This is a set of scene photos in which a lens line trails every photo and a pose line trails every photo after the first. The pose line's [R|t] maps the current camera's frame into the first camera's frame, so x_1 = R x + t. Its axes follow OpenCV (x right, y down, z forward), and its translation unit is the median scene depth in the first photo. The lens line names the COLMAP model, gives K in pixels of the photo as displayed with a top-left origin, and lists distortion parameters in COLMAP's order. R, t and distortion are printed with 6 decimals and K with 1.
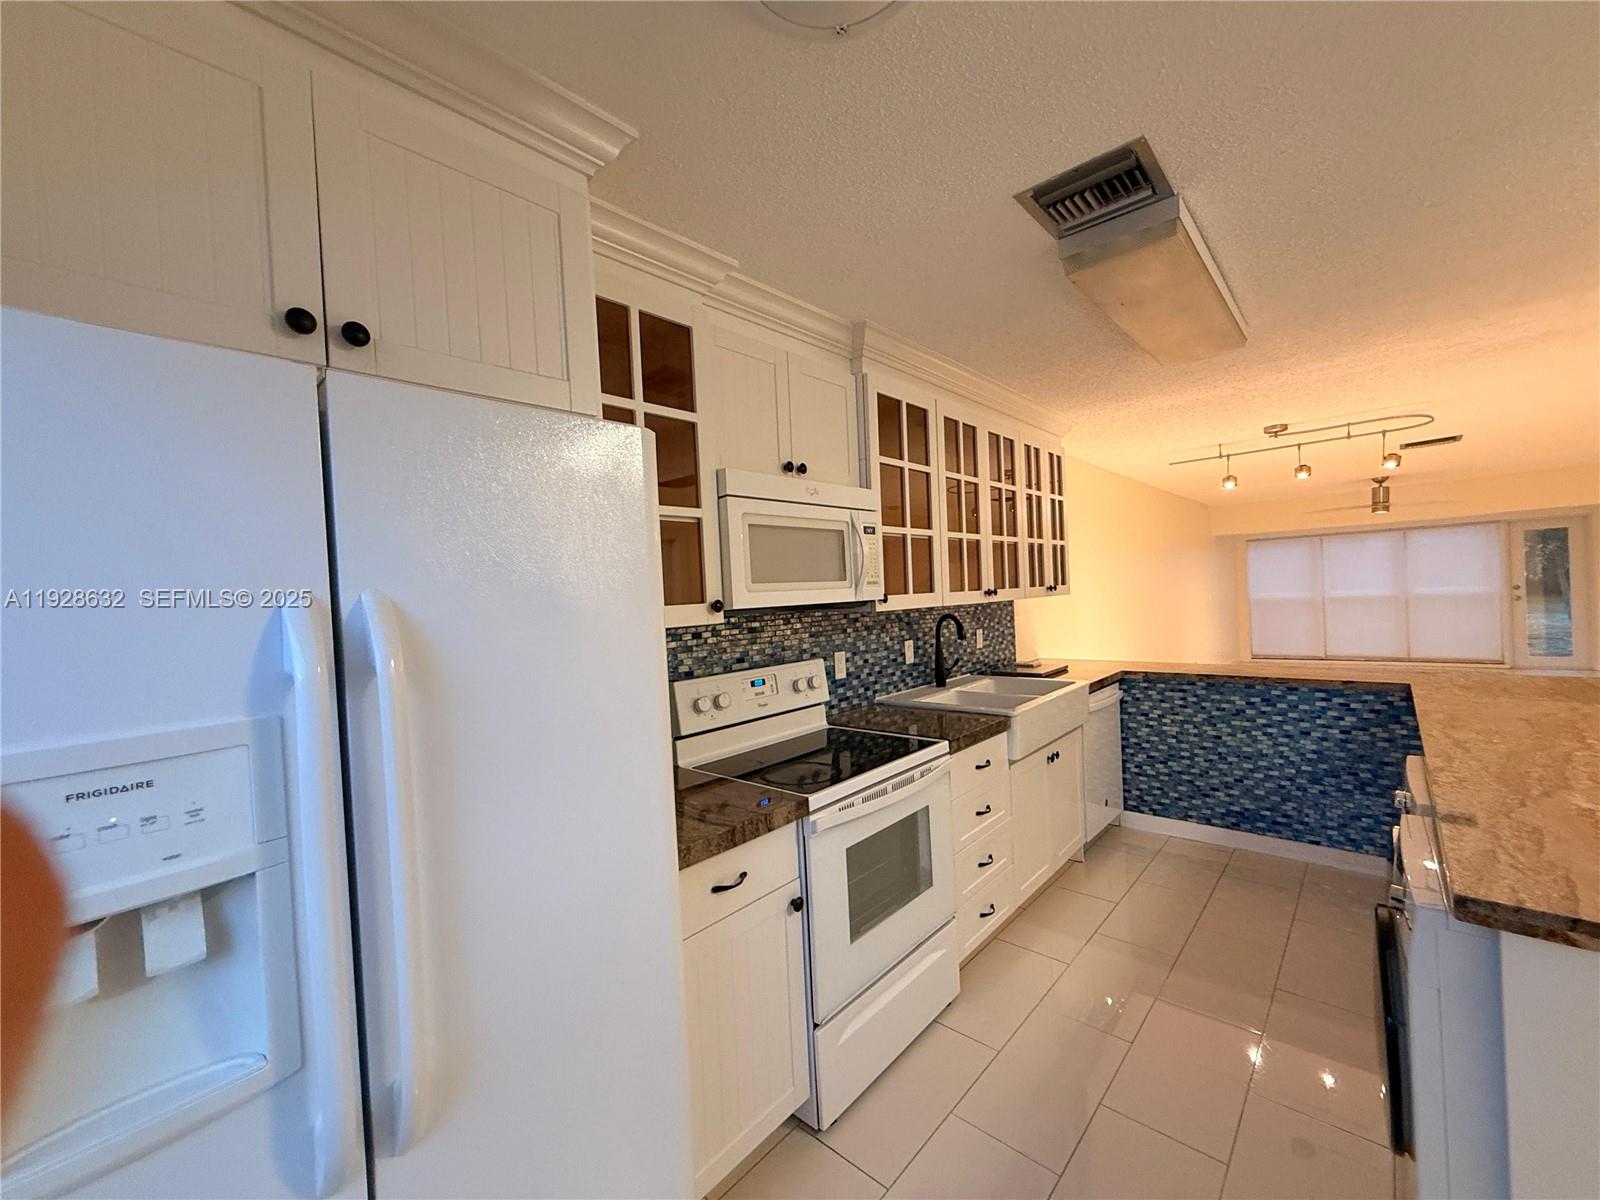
lens RADIAL K [[637.7, 0, 798.0], [0, 637.7, 603.0], [0, 0, 1]] dist [0.001296, 0.000452]
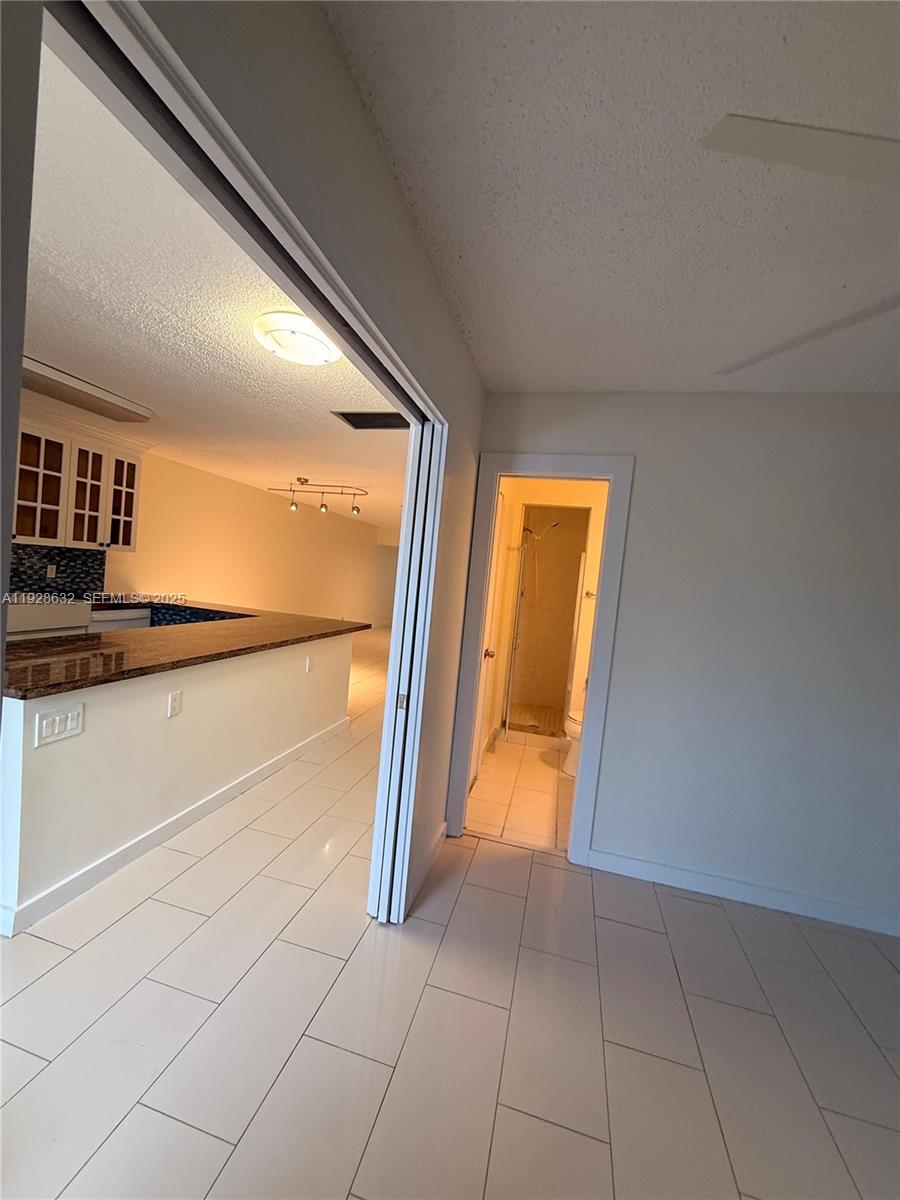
lens RADIAL K [[478.3, 0, 450.0], [0, 478.3, 600.0], [0, 0, 1]] dist [0.001296, 0.000452]
pose [[0.873821, 0.108794, 0.473921, 0.668545], [-0.132068, 0.991112, 0.015988, -0.022348], [-0.467969, -0.076560, 0.880422, -0.509825]]
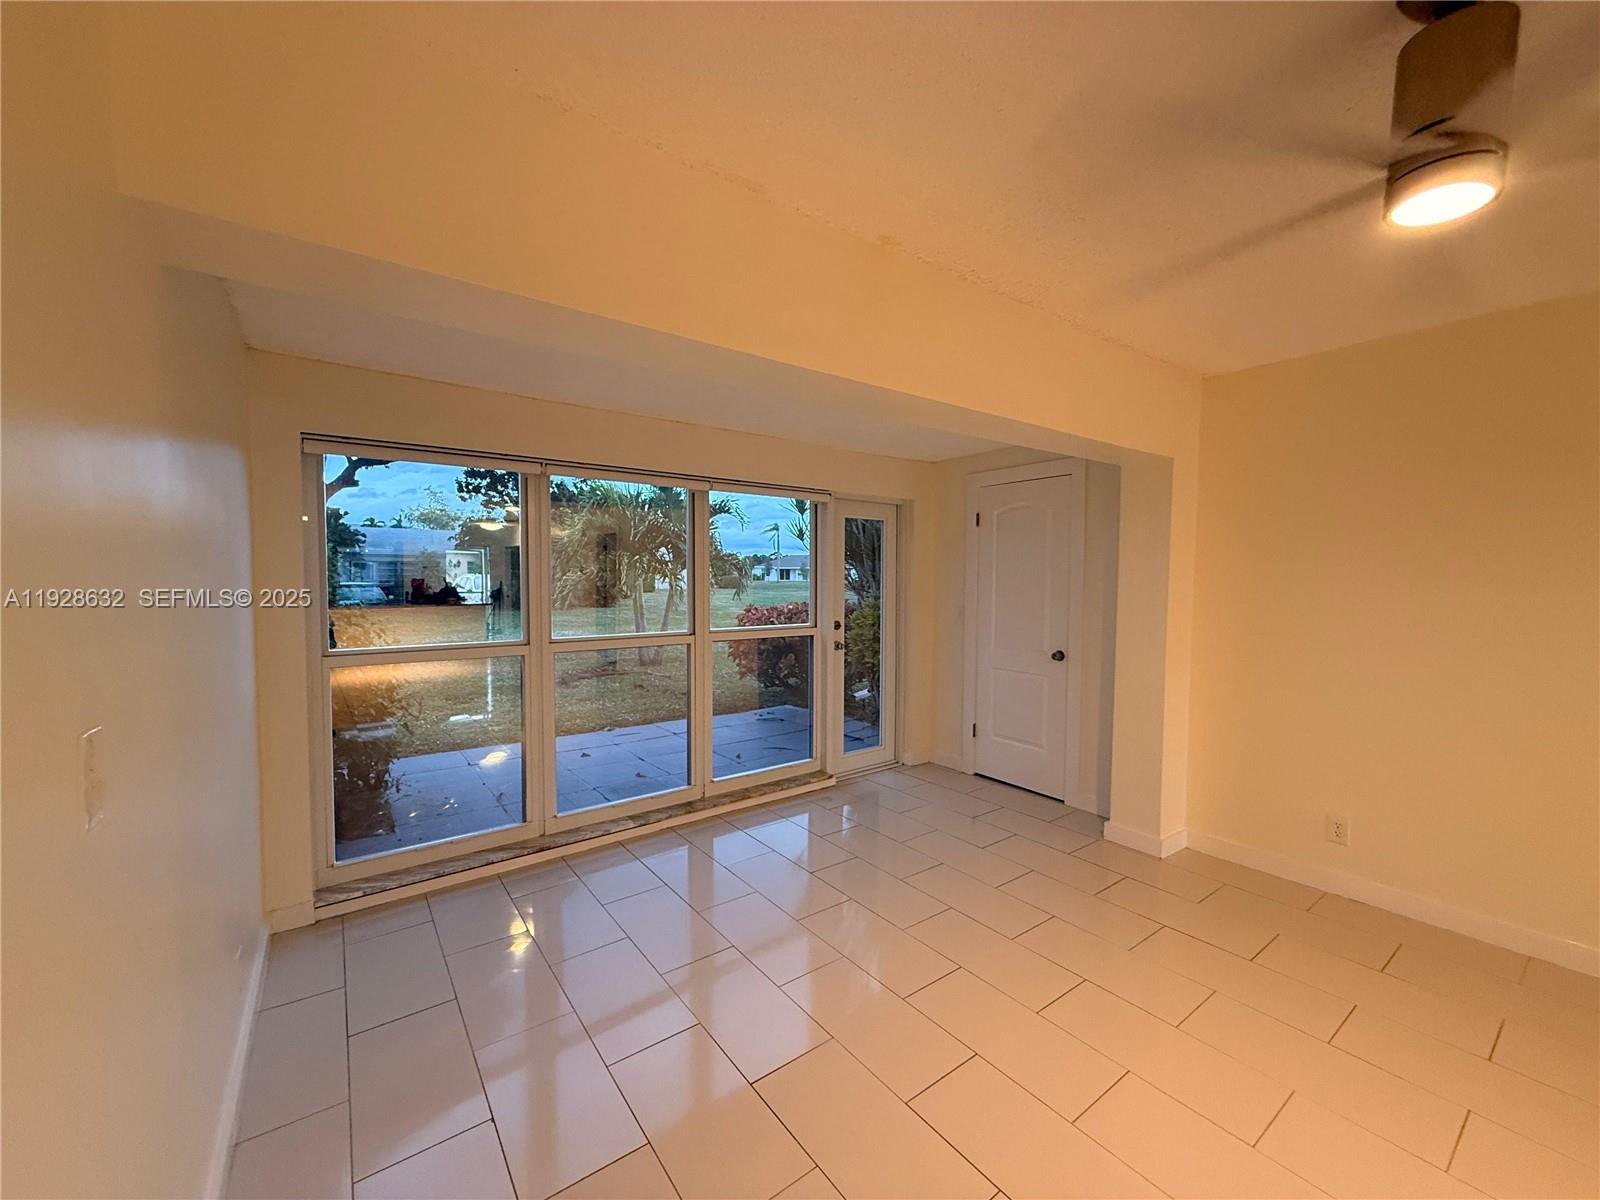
lens RADIAL K [[648.9, 0, 801.5], [0, 648.9, 608.1], [0, 0, 1]] dist [0.006839, -0.007292]
pose [[0.204047, 0.000186, 0.978961, 1.560368], [0.002436, 0.999997, -0.000697, -0.098648], [-0.978958, 0.002527, 0.204046, 2.382919]]
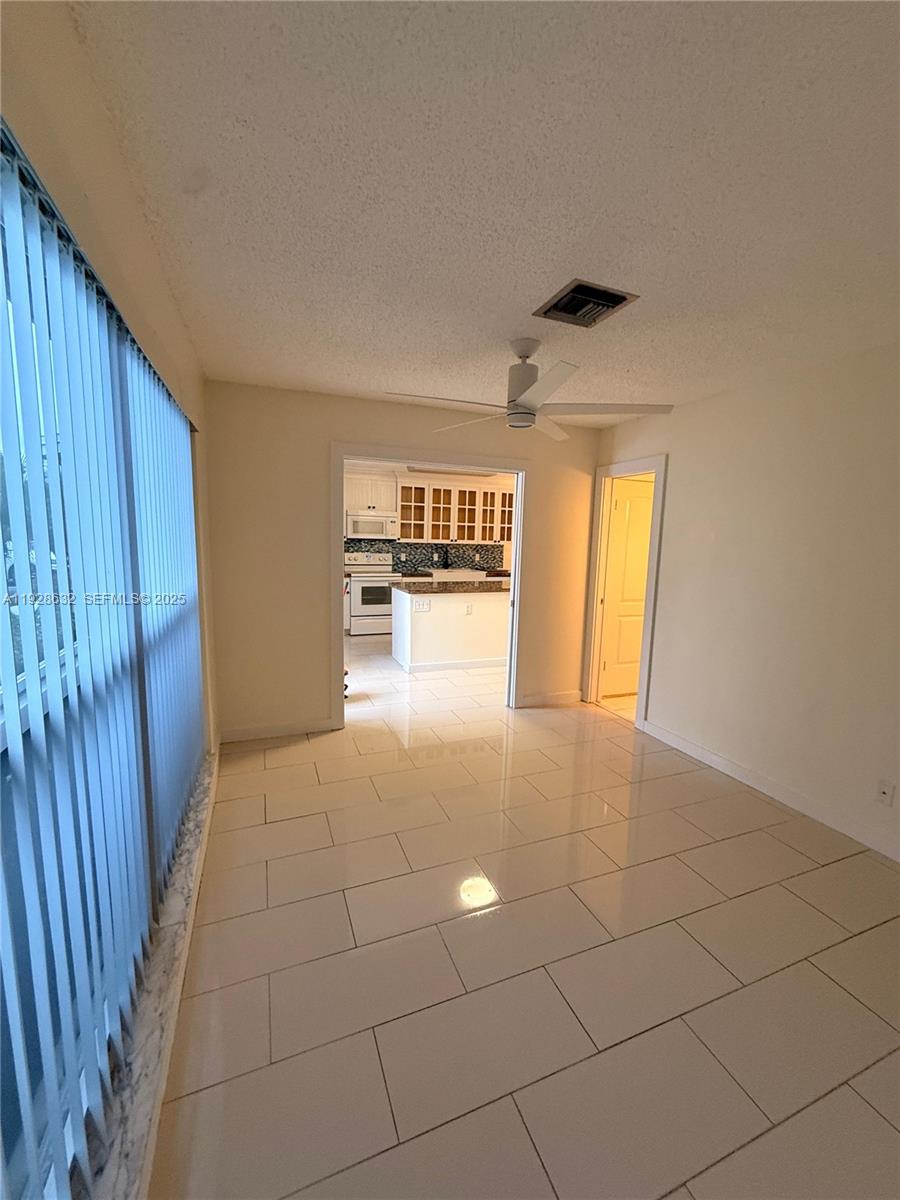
lens RADIAL K [[478.3, 0, 450.0], [0, 478.3, 600.0], [0, 0, 1]] dist [0.001296, 0.000452]
pose [[0.896171, 0.129261, -0.424463, 1.294793], [-0.075696, 0.987141, 0.140794, -0.056548], [0.437204, -0.094046, 0.894432, -1.173202]]
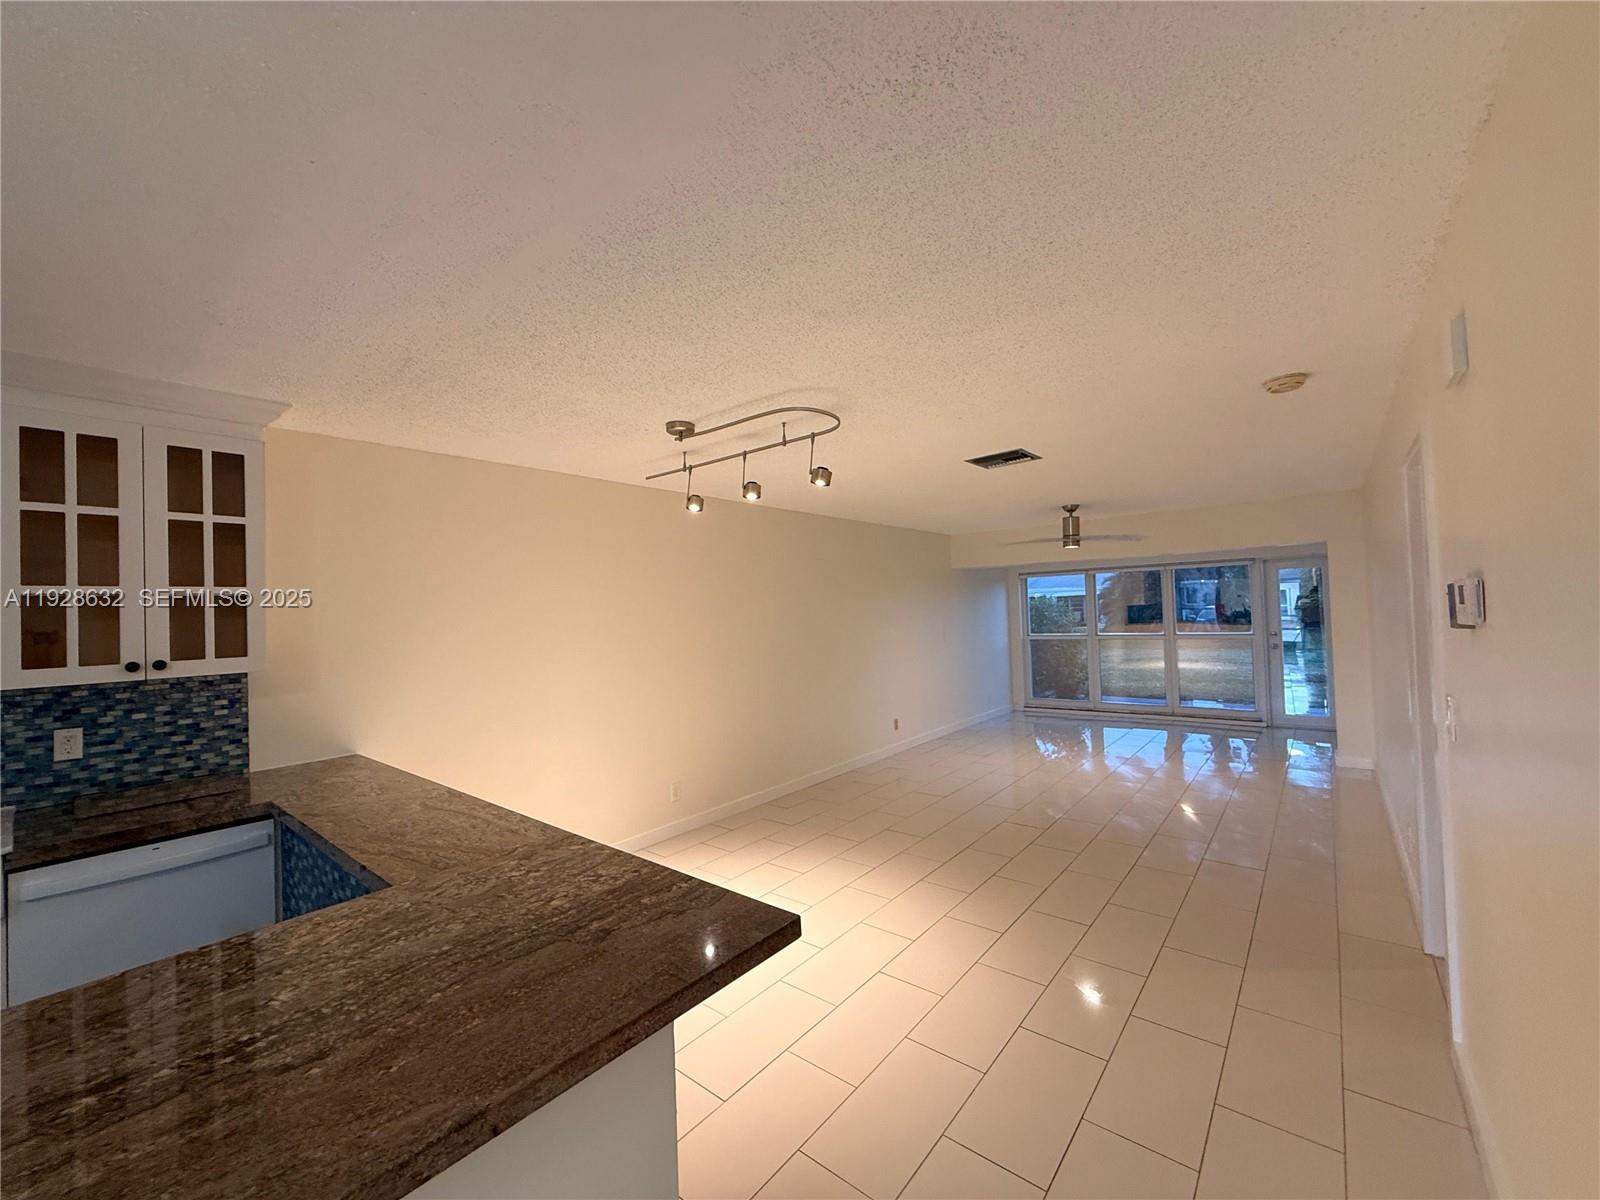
lens RADIAL K [[637.7, 0, 798.0], [0, 637.7, 603.0], [0, 0, 1]] dist [0.001296, 0.000452]
pose [[0.998591, 0.016988, 0.050272, 1.101457], [-0.015552, 0.999464, -0.028817, -0.084539], [-0.050735, 0.027995, 0.998320, 0.399252]]
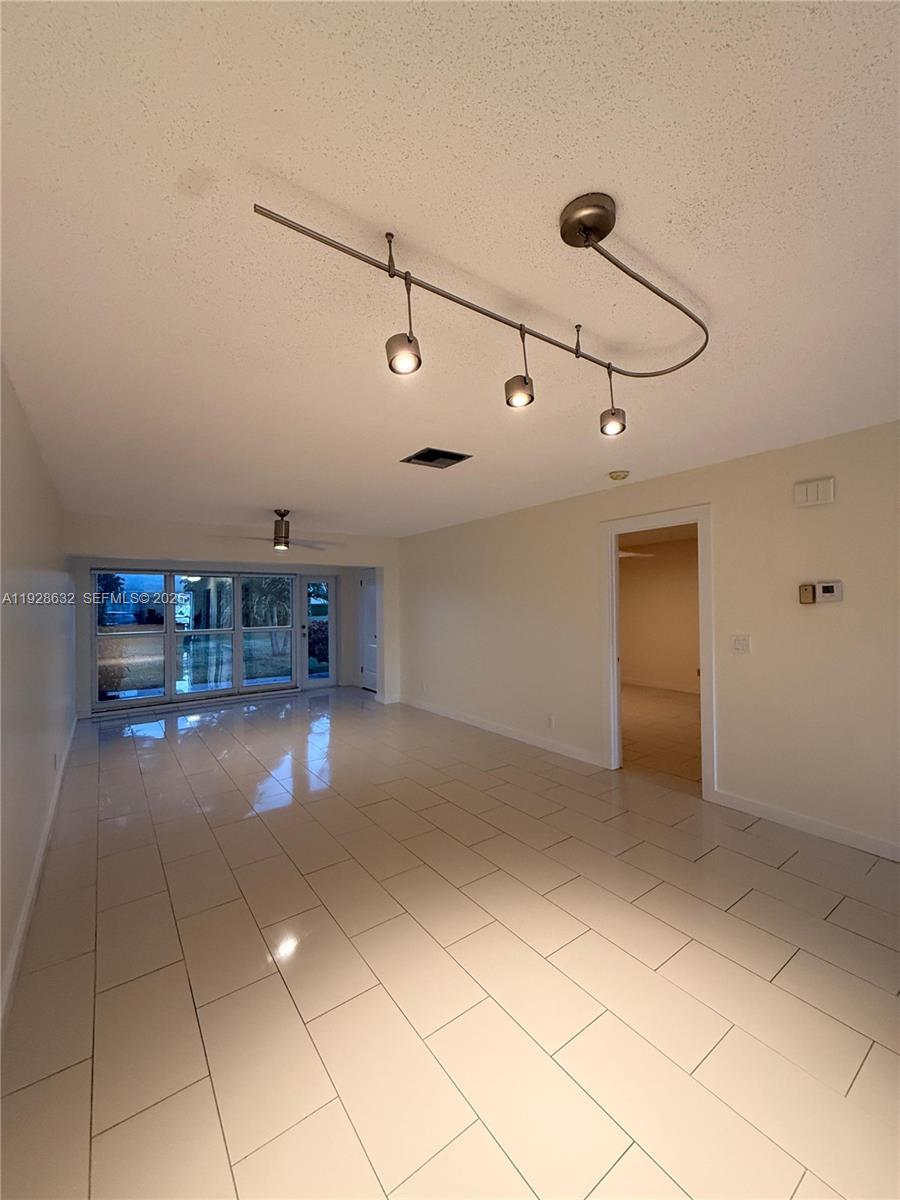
lens RADIAL K [[478.3, 0, 450.0], [0, 478.3, 600.0], [0, 0, 1]] dist [0.001296, 0.000452]
pose [[0.200127, 0.051801, 0.978400, 0.617854], [0.013909, 0.998351, -0.055702, -0.053402], [-0.979671, 0.024756, 0.199076, 1.341608]]
